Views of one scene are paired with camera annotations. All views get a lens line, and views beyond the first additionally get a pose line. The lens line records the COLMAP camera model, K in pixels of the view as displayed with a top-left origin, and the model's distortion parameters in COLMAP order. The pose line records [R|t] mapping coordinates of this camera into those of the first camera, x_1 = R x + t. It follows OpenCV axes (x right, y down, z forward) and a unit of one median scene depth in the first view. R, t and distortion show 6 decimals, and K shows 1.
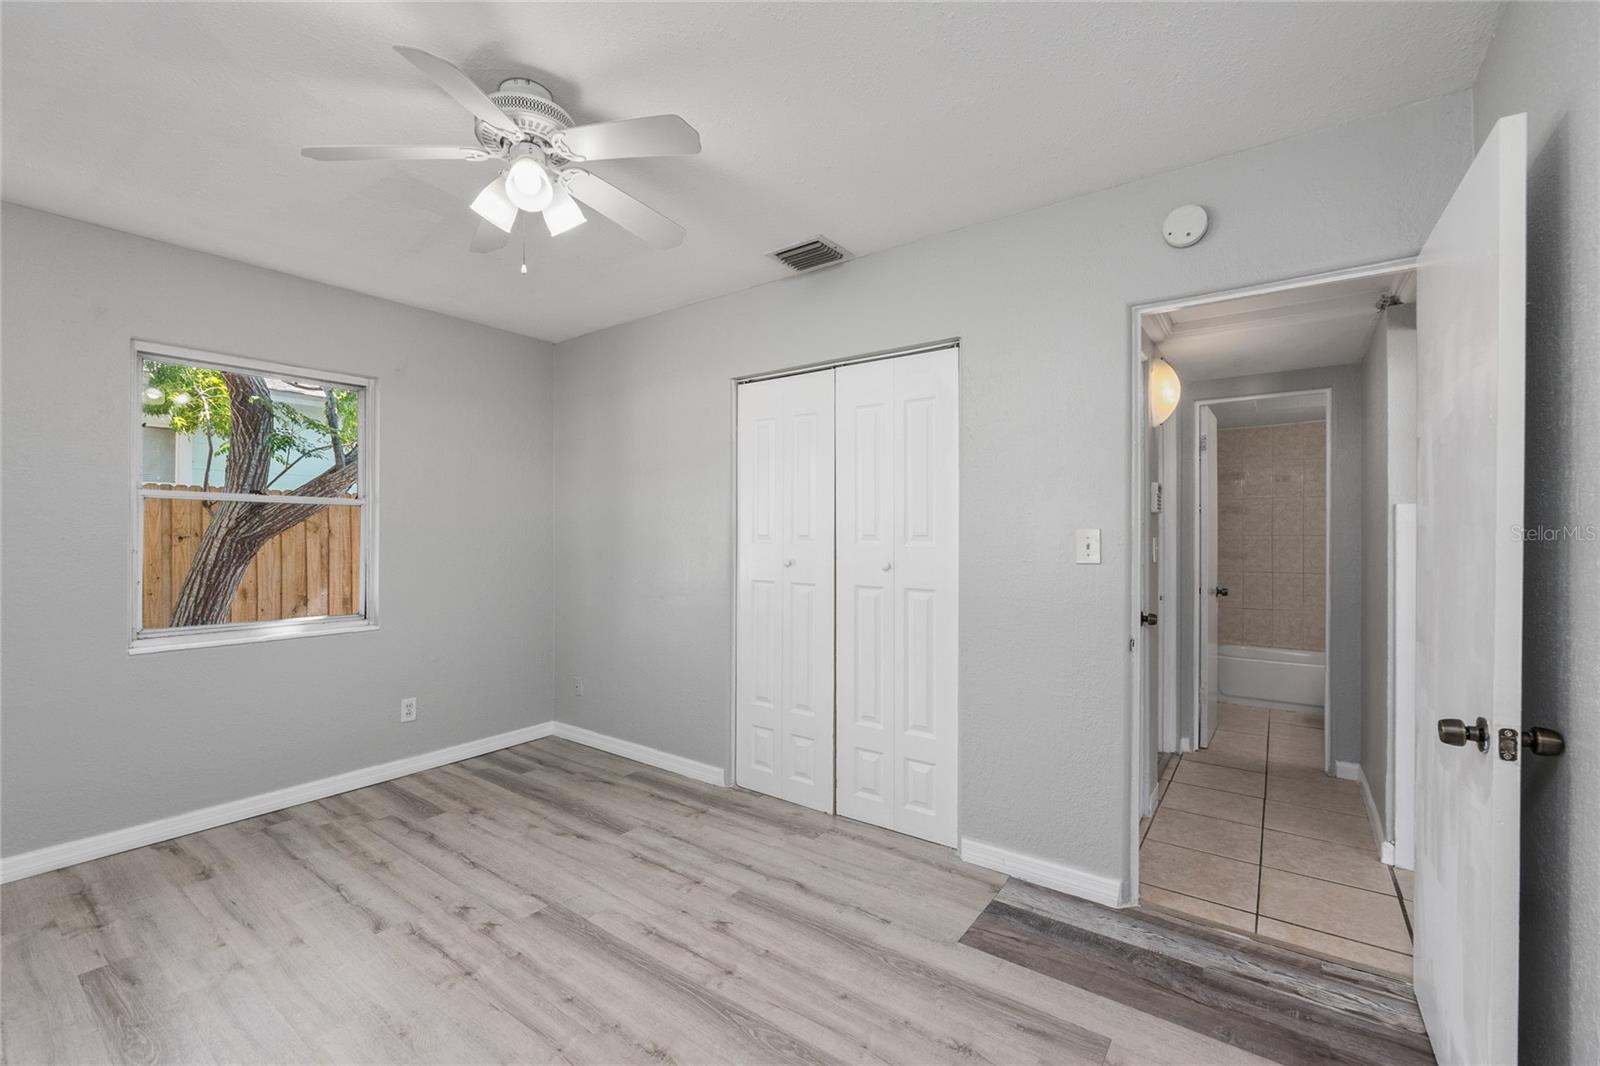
lens RADIAL K [[674.2, 0, 803.2], [0, 674.2, 530.2], [0, 0, 1]] dist [-0.007253, 0.000440]
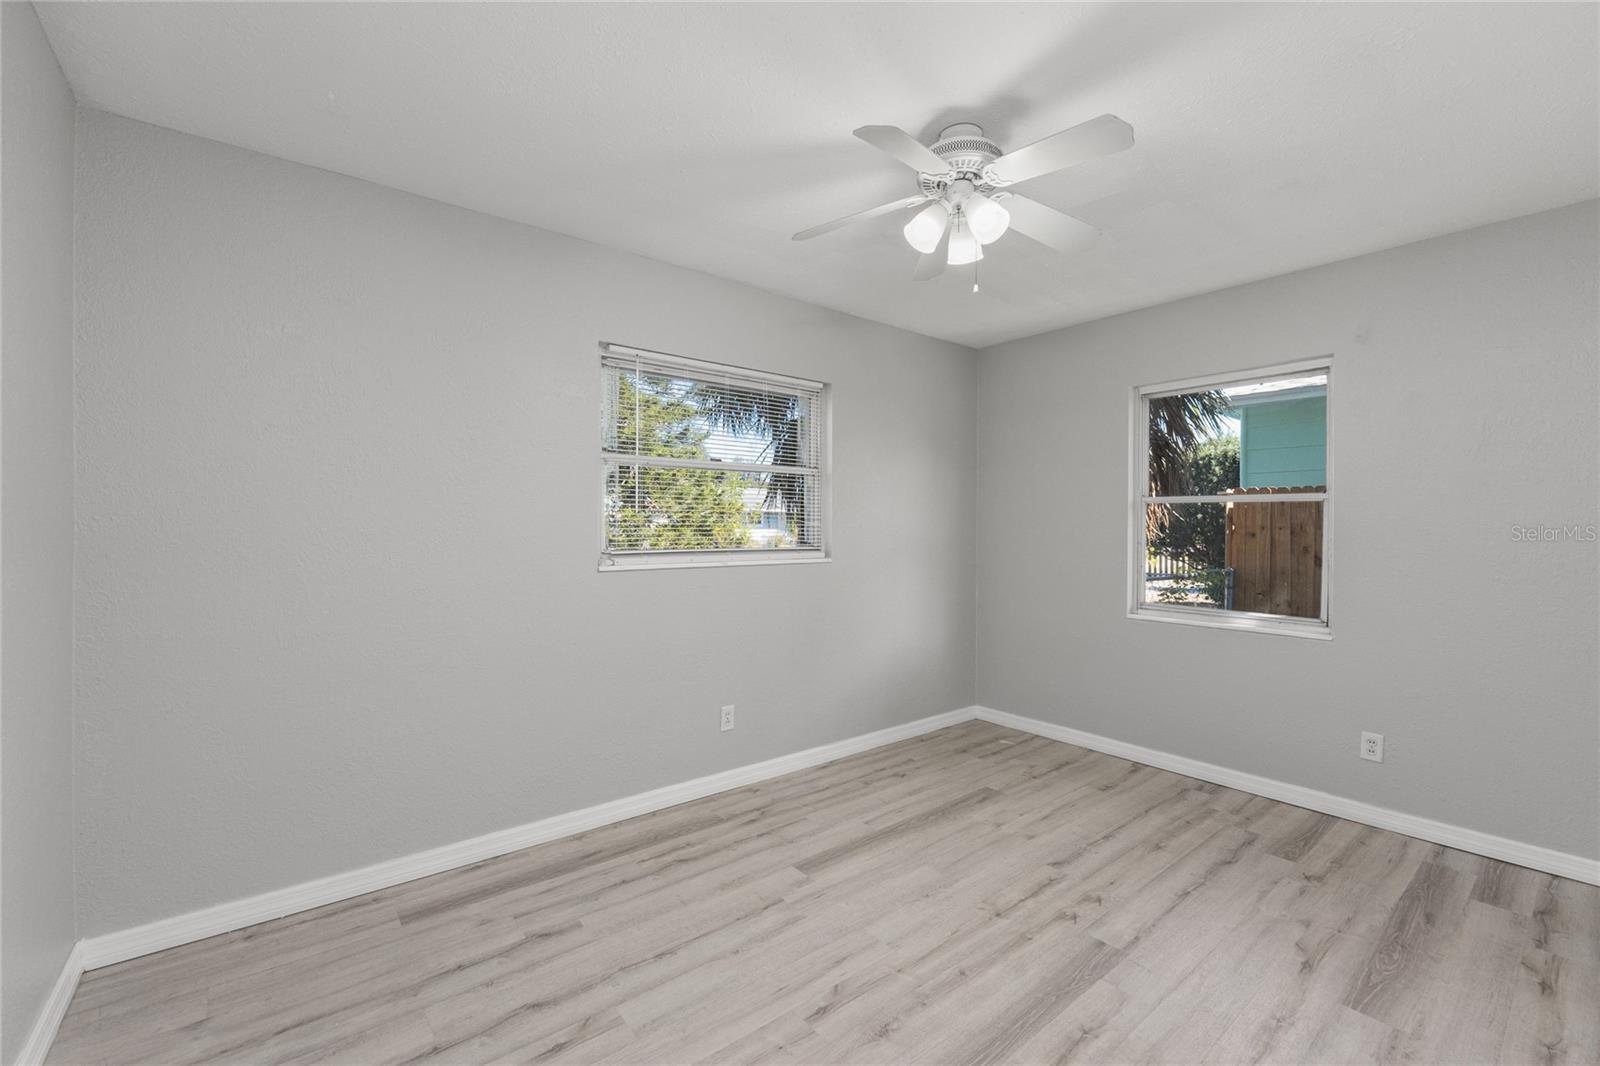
lens RADIAL K [[674.2, 0, 802.1], [0, 674.2, 533.0], [0, 0, 1]] dist [-0.007253, 0.000440]
pose [[-0.269395, 0.006329, -0.963009, 0.504188], [-0.000009, 0.999978, 0.006575, 0.001044], [0.963030, 0.001779, -0.269389, 0.716913]]
